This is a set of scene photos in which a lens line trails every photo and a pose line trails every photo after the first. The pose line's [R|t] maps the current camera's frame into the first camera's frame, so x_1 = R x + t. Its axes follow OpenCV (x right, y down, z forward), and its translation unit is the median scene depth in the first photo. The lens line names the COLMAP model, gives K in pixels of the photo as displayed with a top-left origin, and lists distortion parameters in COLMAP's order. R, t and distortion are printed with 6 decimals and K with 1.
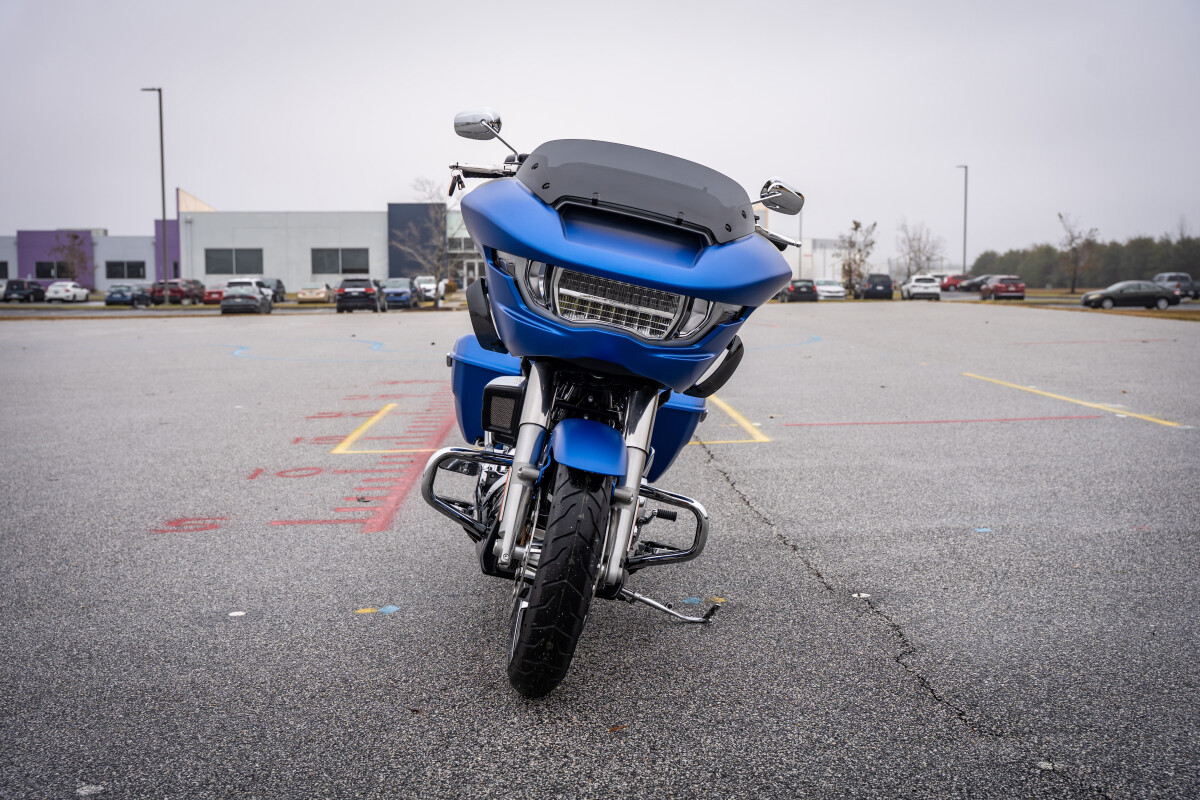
lens RADIAL K [[1433.7, 0, 600.0], [0, 1433.7, 400.0], [0, 0, 1]] dist [0.010154, 0.020249]
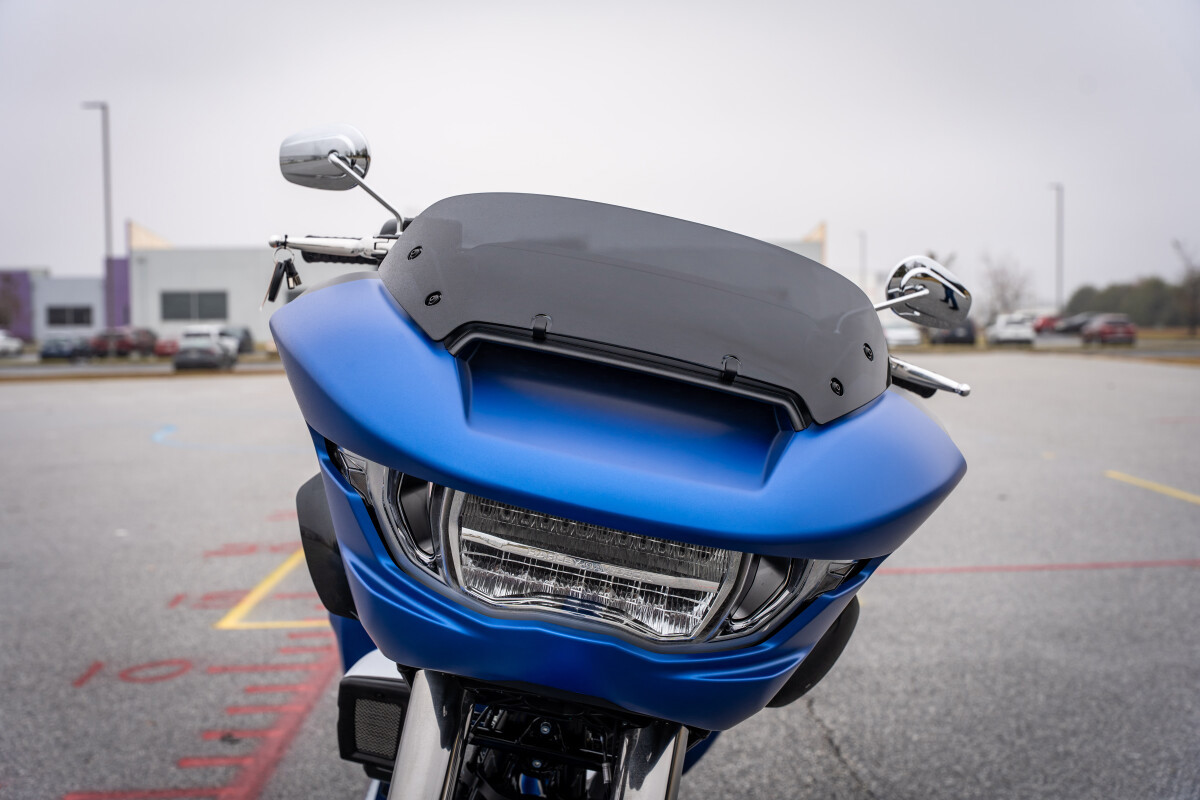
lens RADIAL K [[1637.0, 0, 600.0], [0, 1637.0, 400.0], [0, 0, 1]] dist [0.024132, 0.043709]
pose [[0.999804, -0.006963, -0.018540, 0.012210], [0.006355, 0.999446, -0.032670, -0.049975], [0.018757, 0.032546, 0.999294, 0.242399]]
